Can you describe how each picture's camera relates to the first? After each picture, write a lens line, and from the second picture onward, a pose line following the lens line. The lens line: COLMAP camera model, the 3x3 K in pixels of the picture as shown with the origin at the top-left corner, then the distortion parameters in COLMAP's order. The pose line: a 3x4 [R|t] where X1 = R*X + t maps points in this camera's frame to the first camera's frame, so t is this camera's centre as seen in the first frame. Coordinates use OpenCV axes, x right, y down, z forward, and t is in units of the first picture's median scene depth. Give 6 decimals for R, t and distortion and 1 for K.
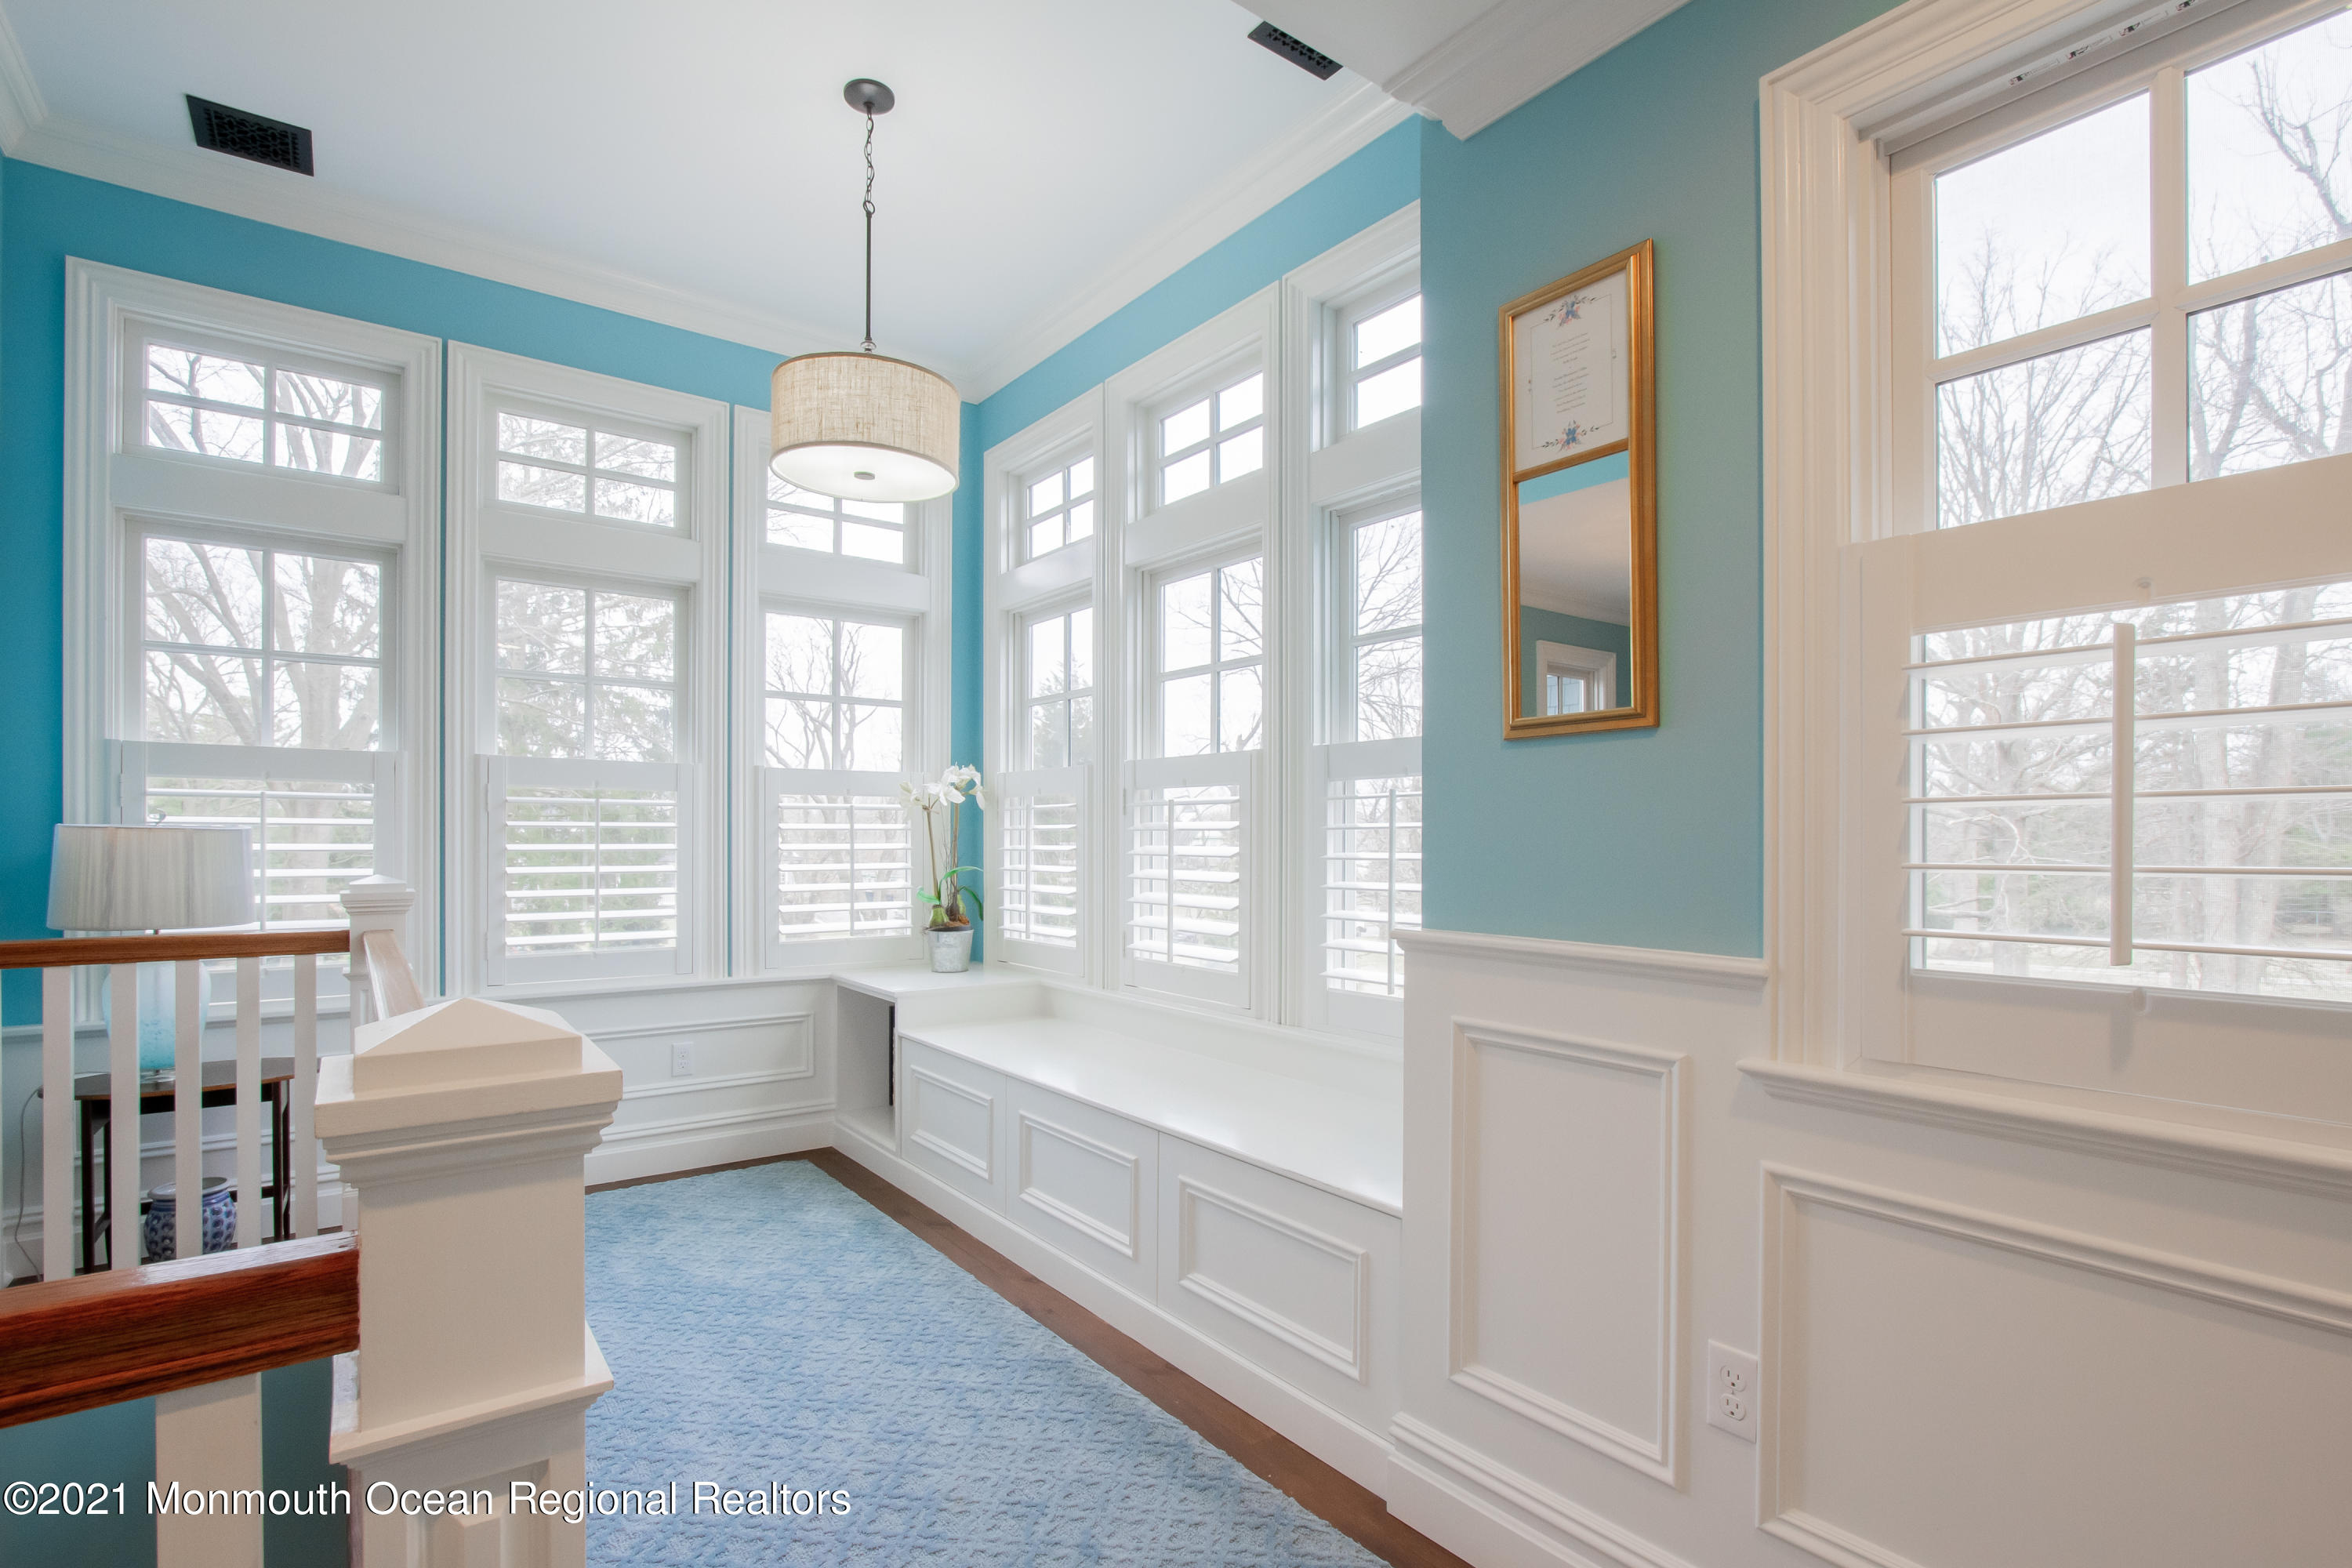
lens RADIAL K [[1105.2, 0, 1160.2], [0, 1105.2, 843.5], [0, 0, 1]] dist [-0.009839, 0.001388]
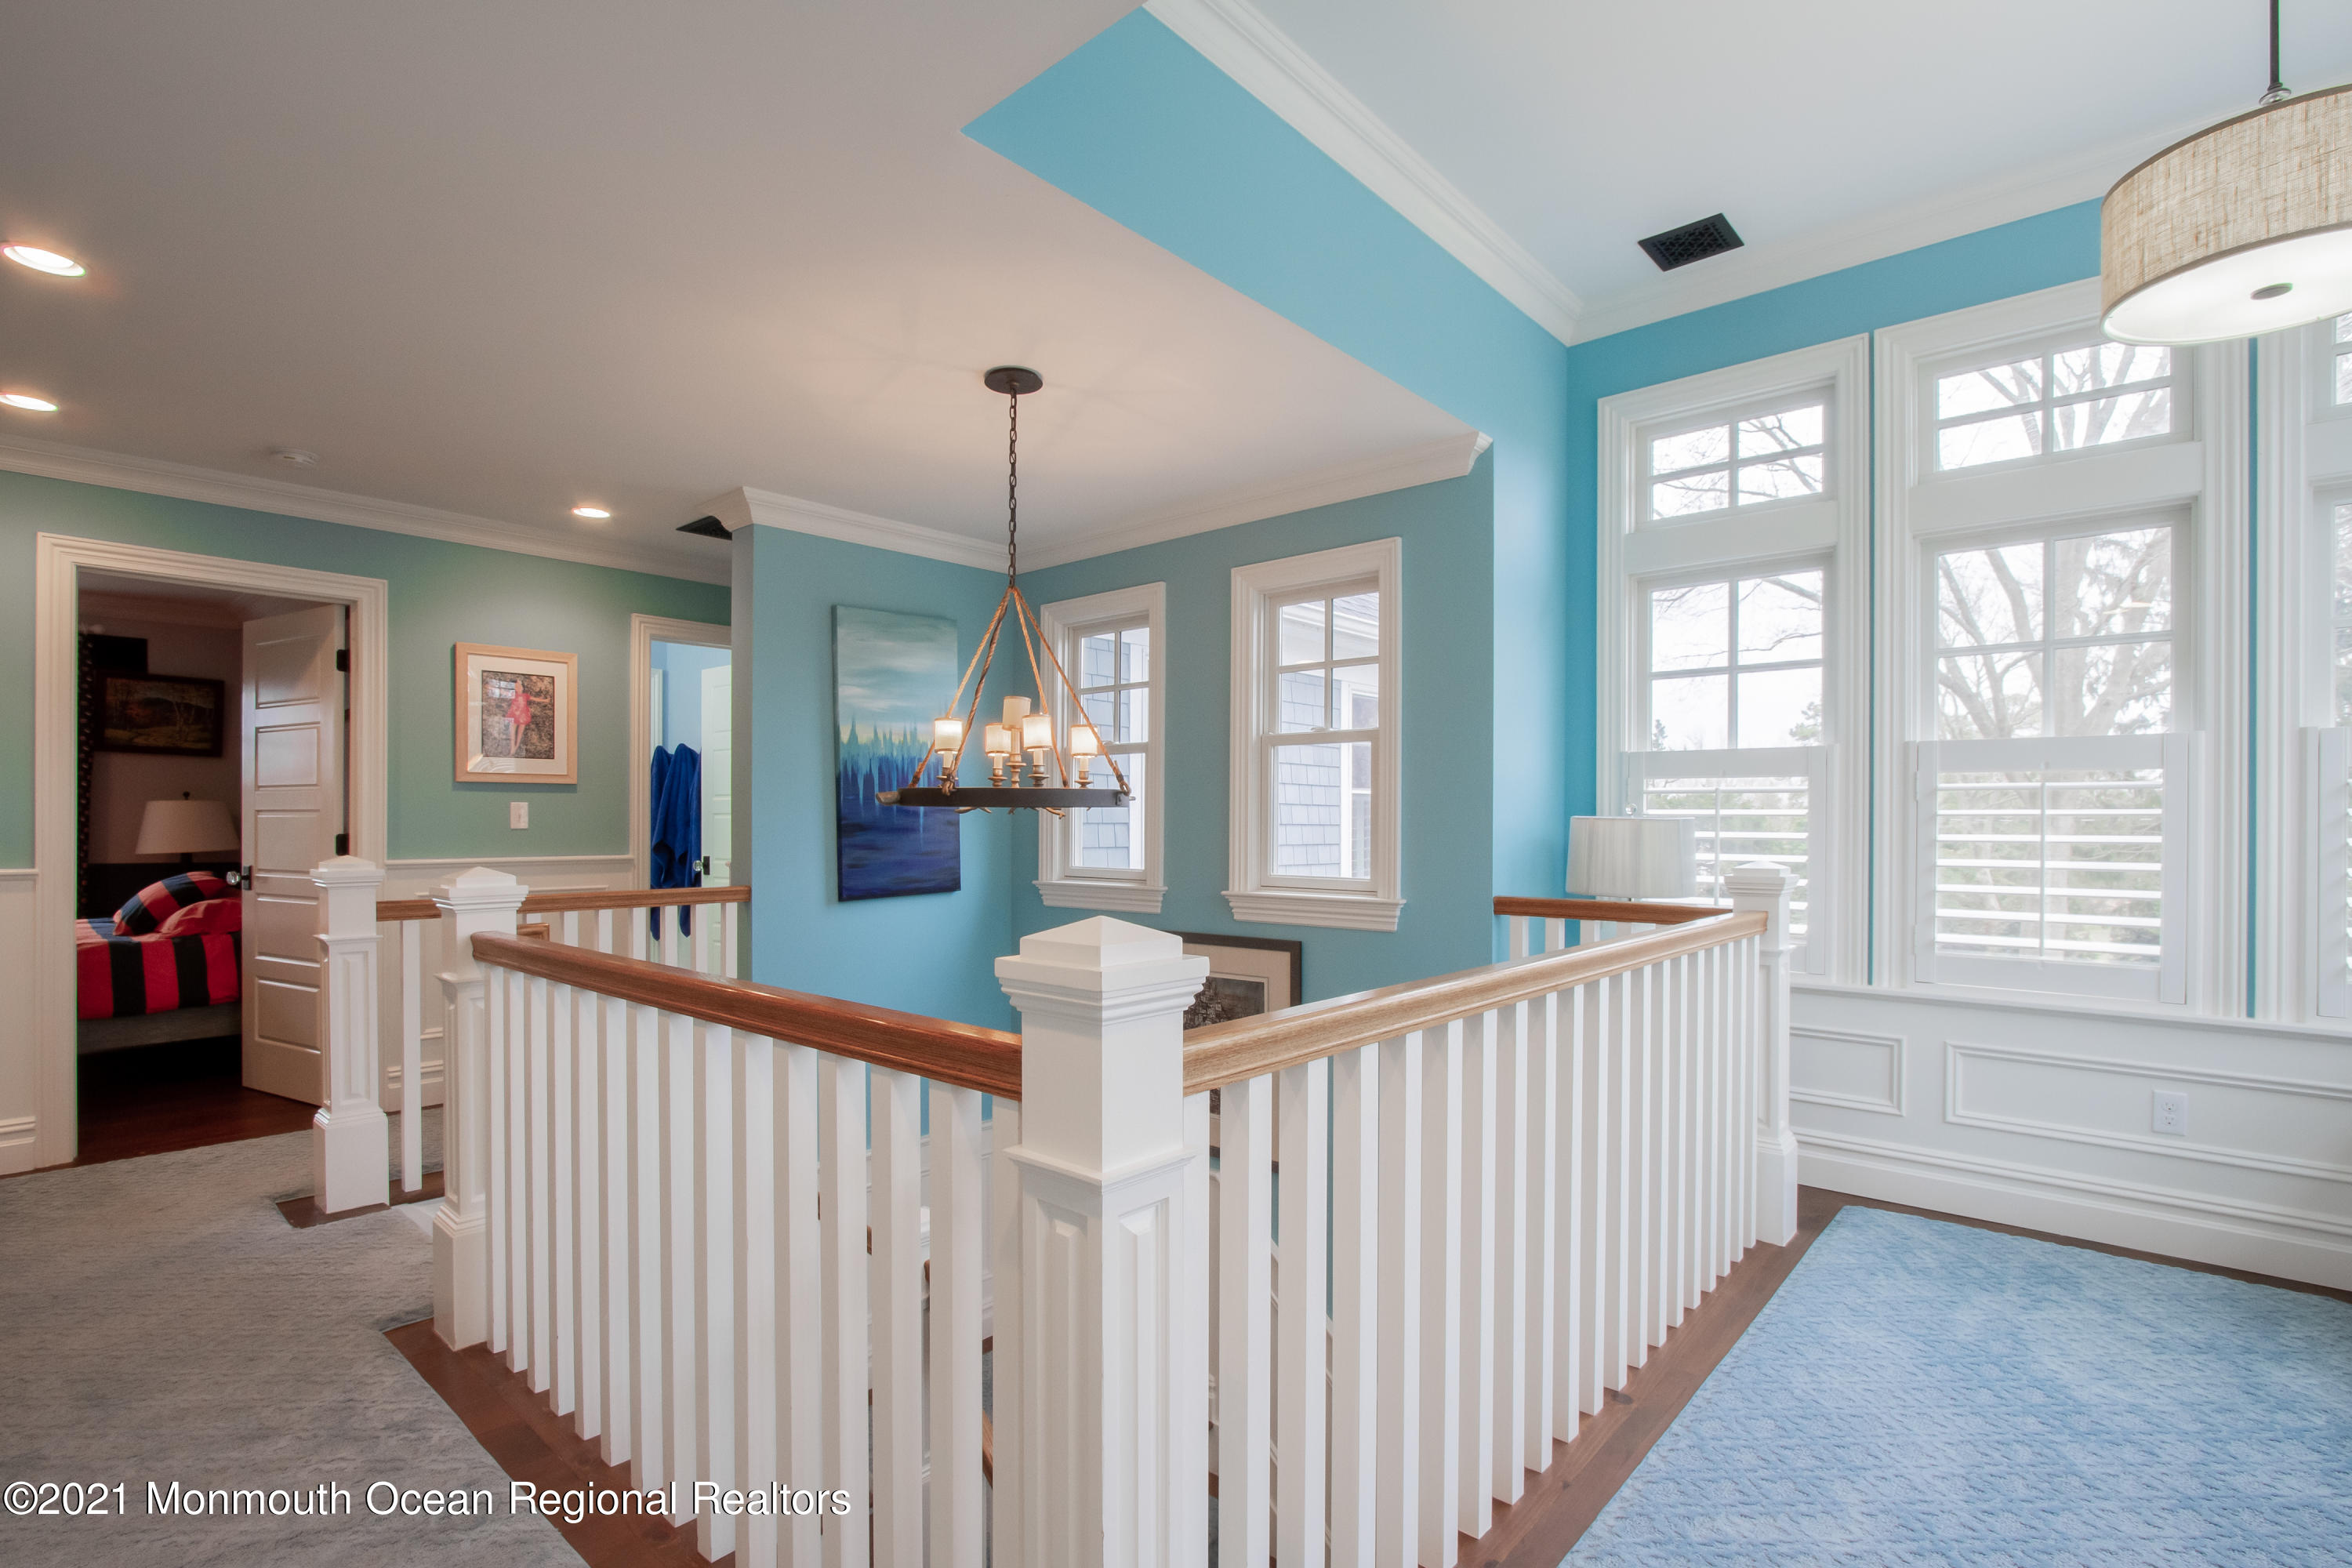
lens RADIAL K [[1134.1, 0, 1166.9], [0, 1134.1, 827.7], [0, 0, 1]] dist [-0.038647, 0.022750]
pose [[0.207505, 0.000459, -0.978234, 0.219726], [-0.007516, 0.999971, -0.001125, 0.000920], [0.978205, 0.007586, 0.207502, 0.164623]]
